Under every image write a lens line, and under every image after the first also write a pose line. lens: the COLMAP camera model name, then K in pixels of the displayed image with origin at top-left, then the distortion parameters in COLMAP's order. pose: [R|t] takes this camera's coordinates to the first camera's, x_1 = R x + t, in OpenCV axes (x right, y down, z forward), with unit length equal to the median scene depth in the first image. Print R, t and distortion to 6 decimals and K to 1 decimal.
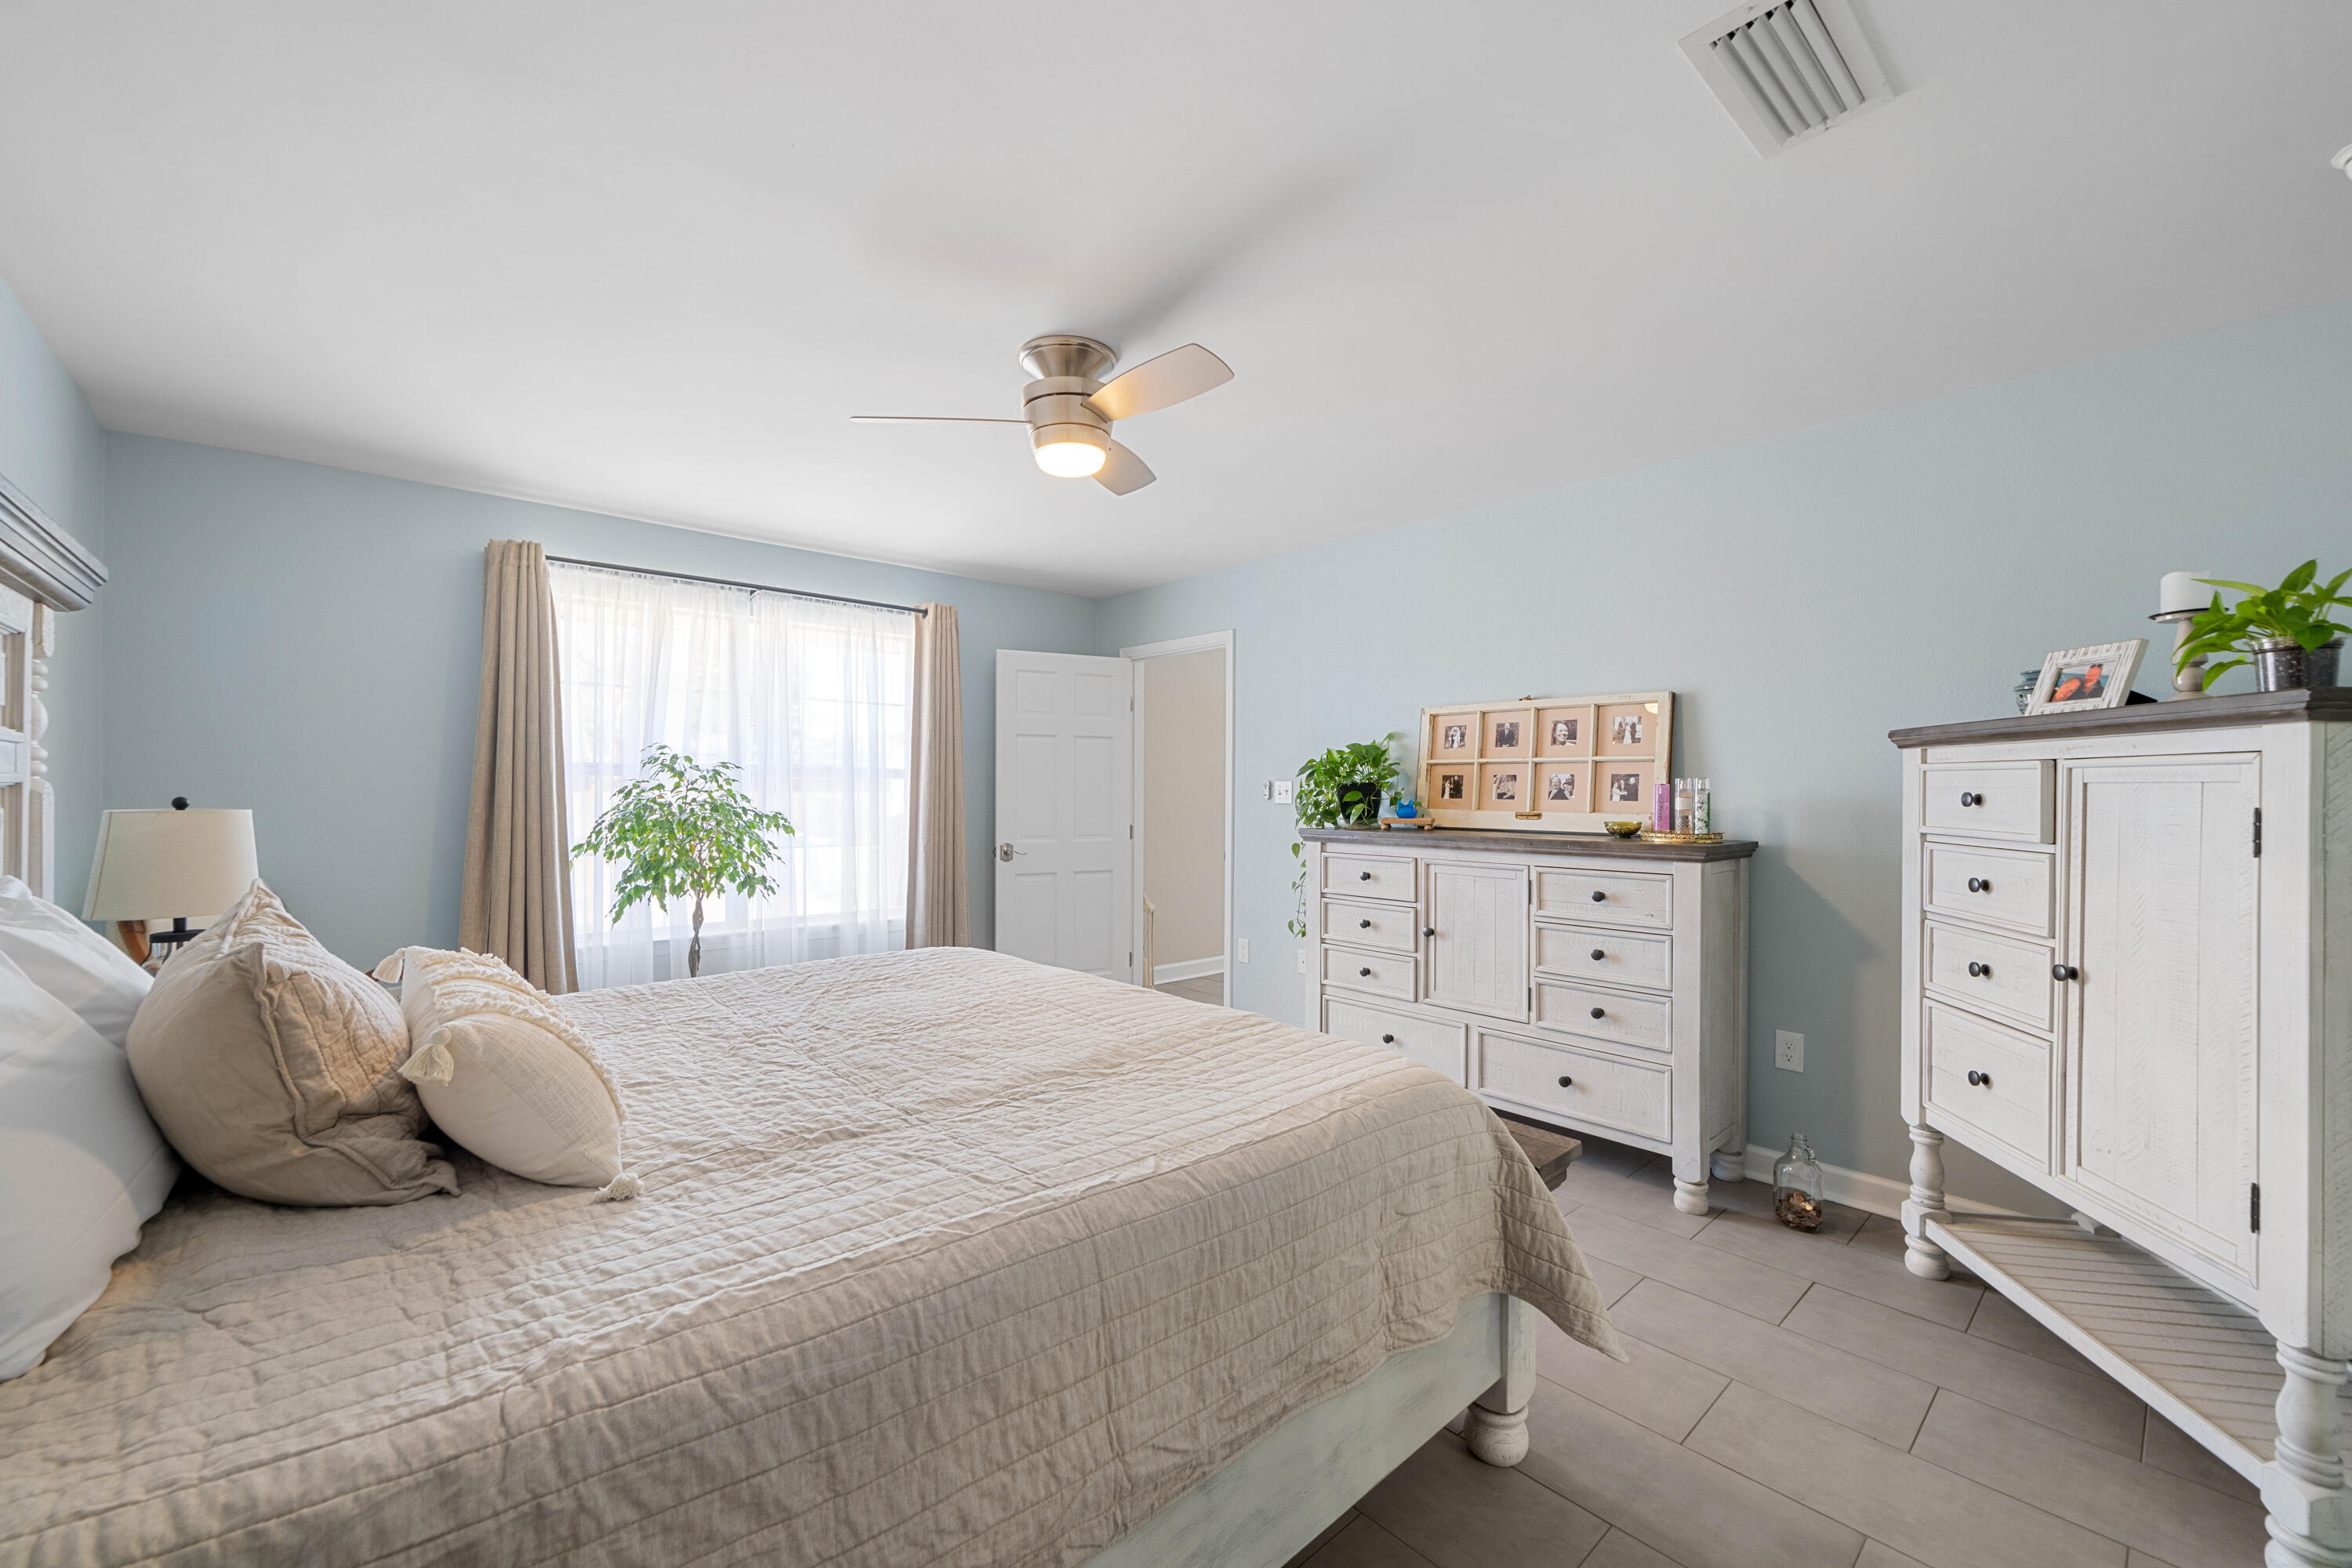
lens RADIAL K [[938.7, 0, 1176.0], [0, 938.7, 784.0], [0, 0, 1]] dist [0.001334, 0.000149]
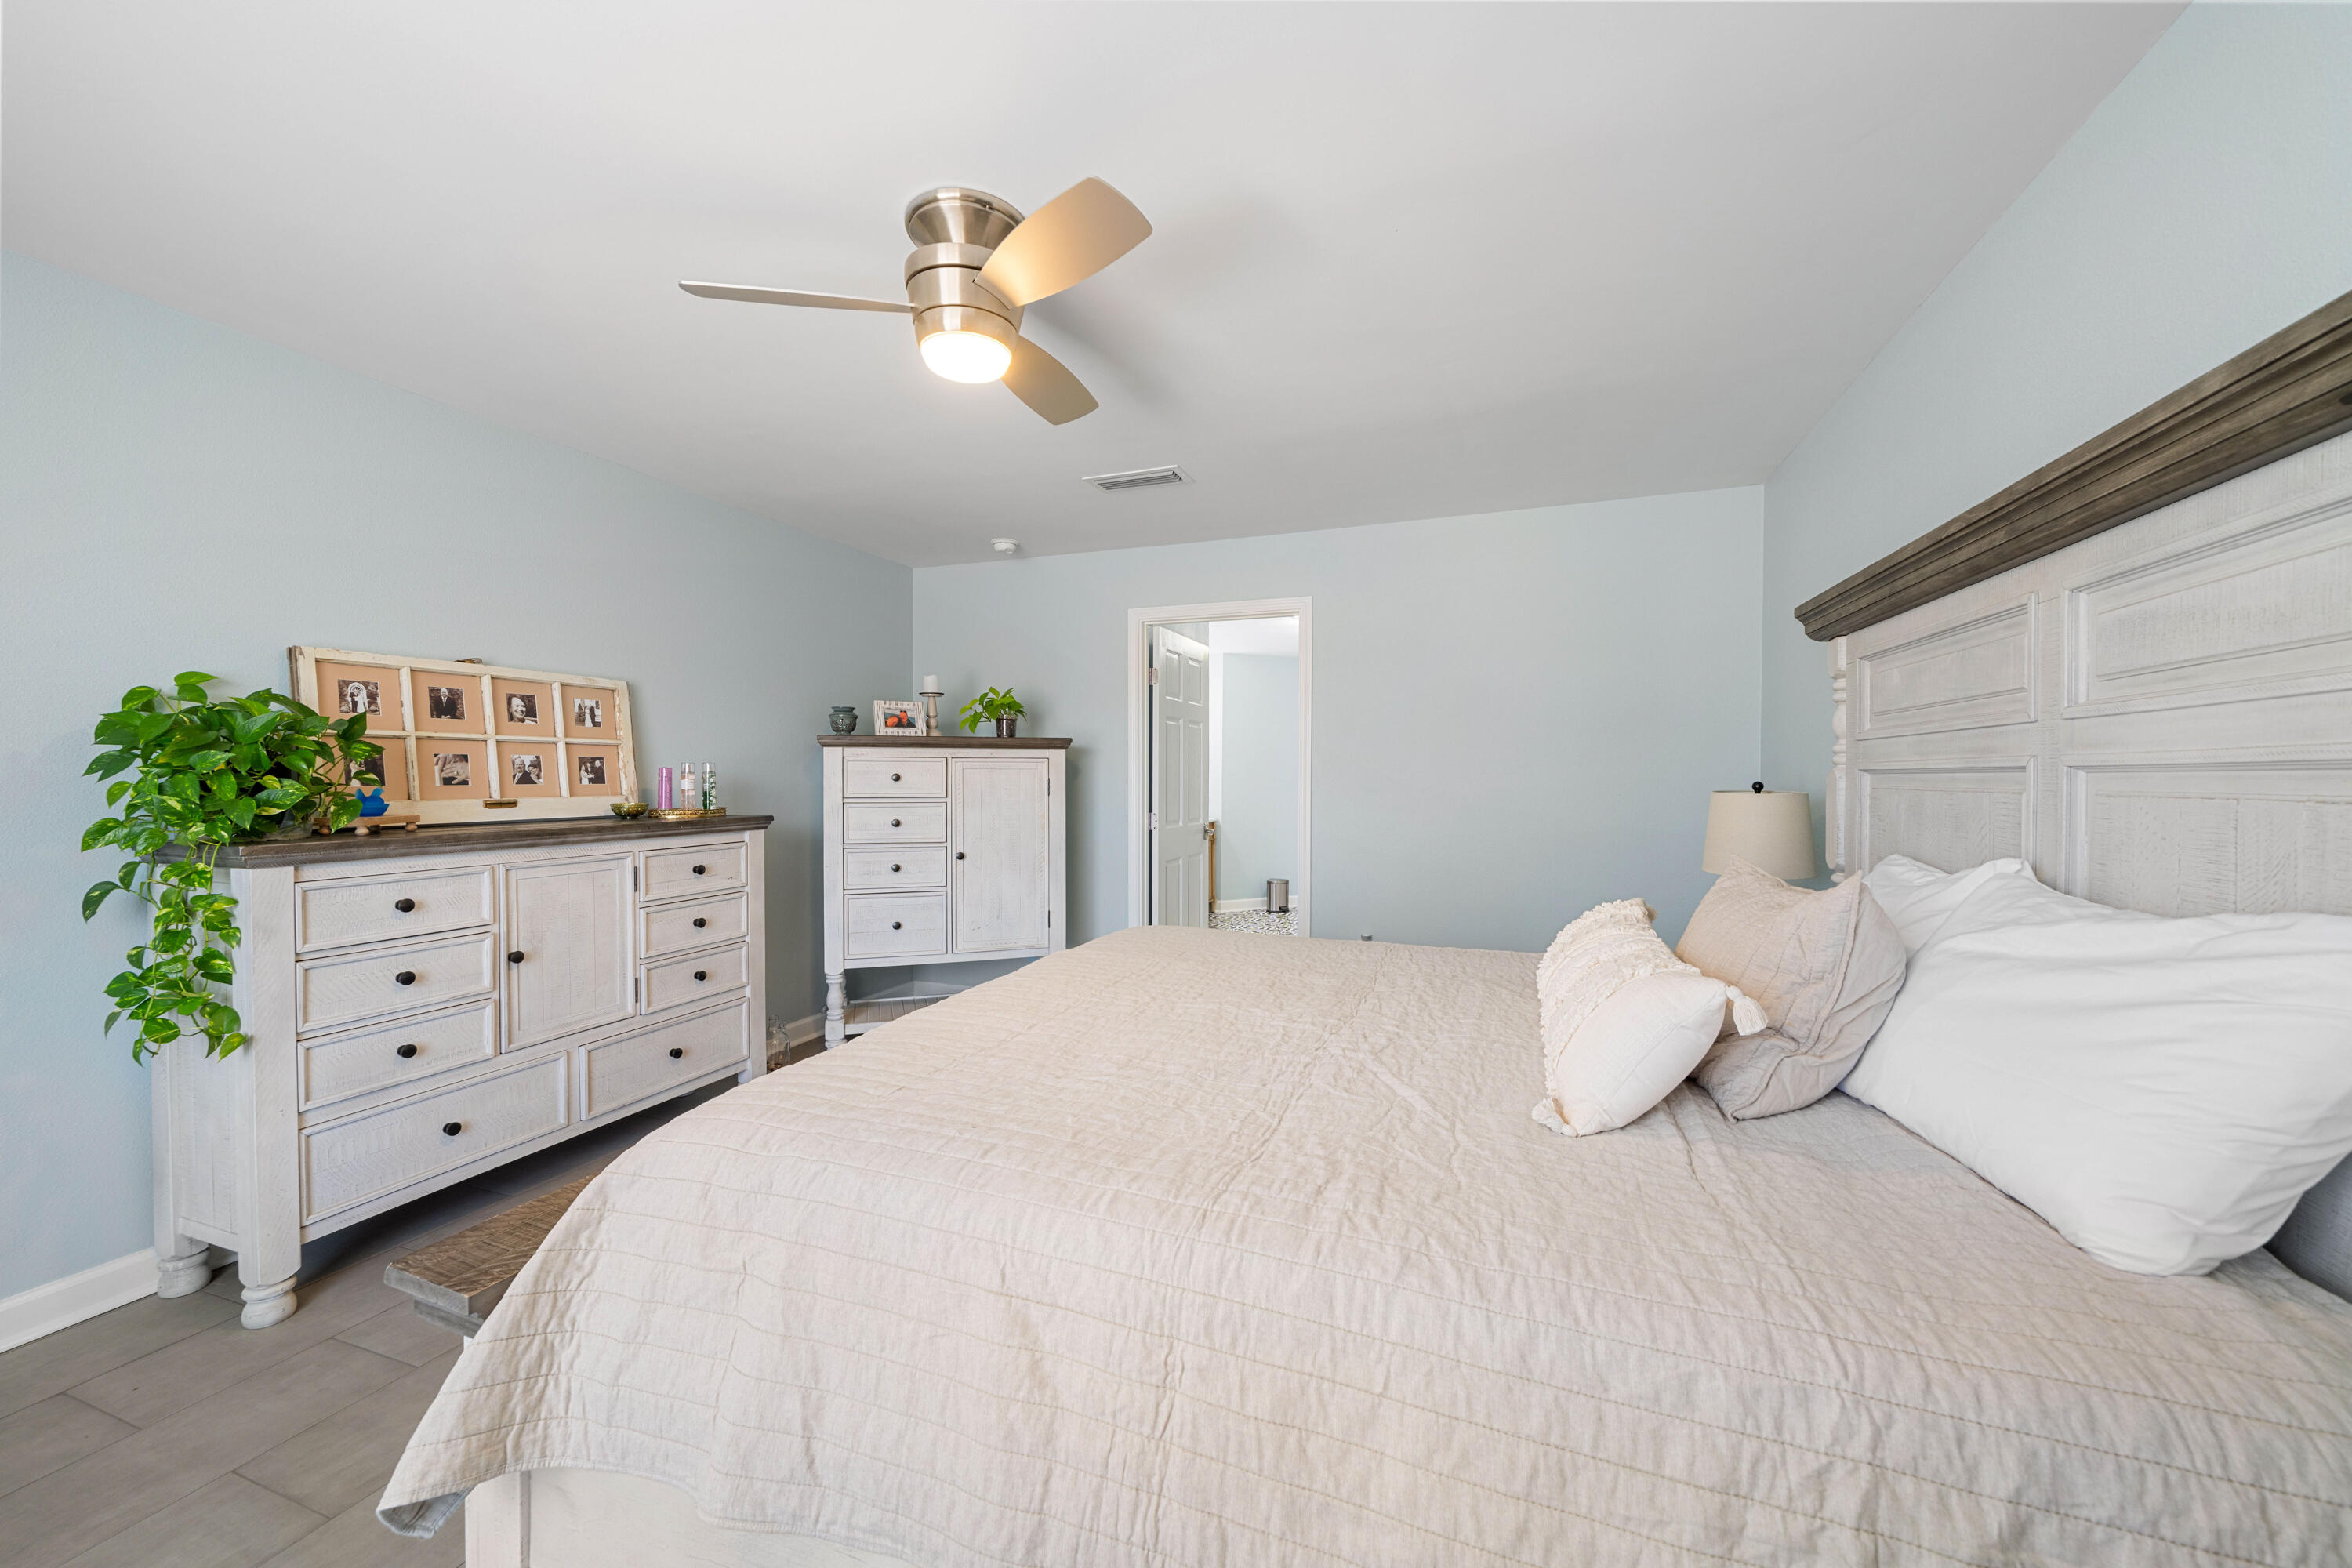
lens RADIAL K [[898.2, 0, 1176.0], [0, 898.2, 784.0], [0, 0, 1]] dist [-0.000298, -0.000043]
pose [[-0.479096, -0.010887, 0.877695, -0.632791], [-0.002506, 0.999936, 0.011036, 0.005635], [-0.877759, 0.003087, -0.479093, 0.868879]]
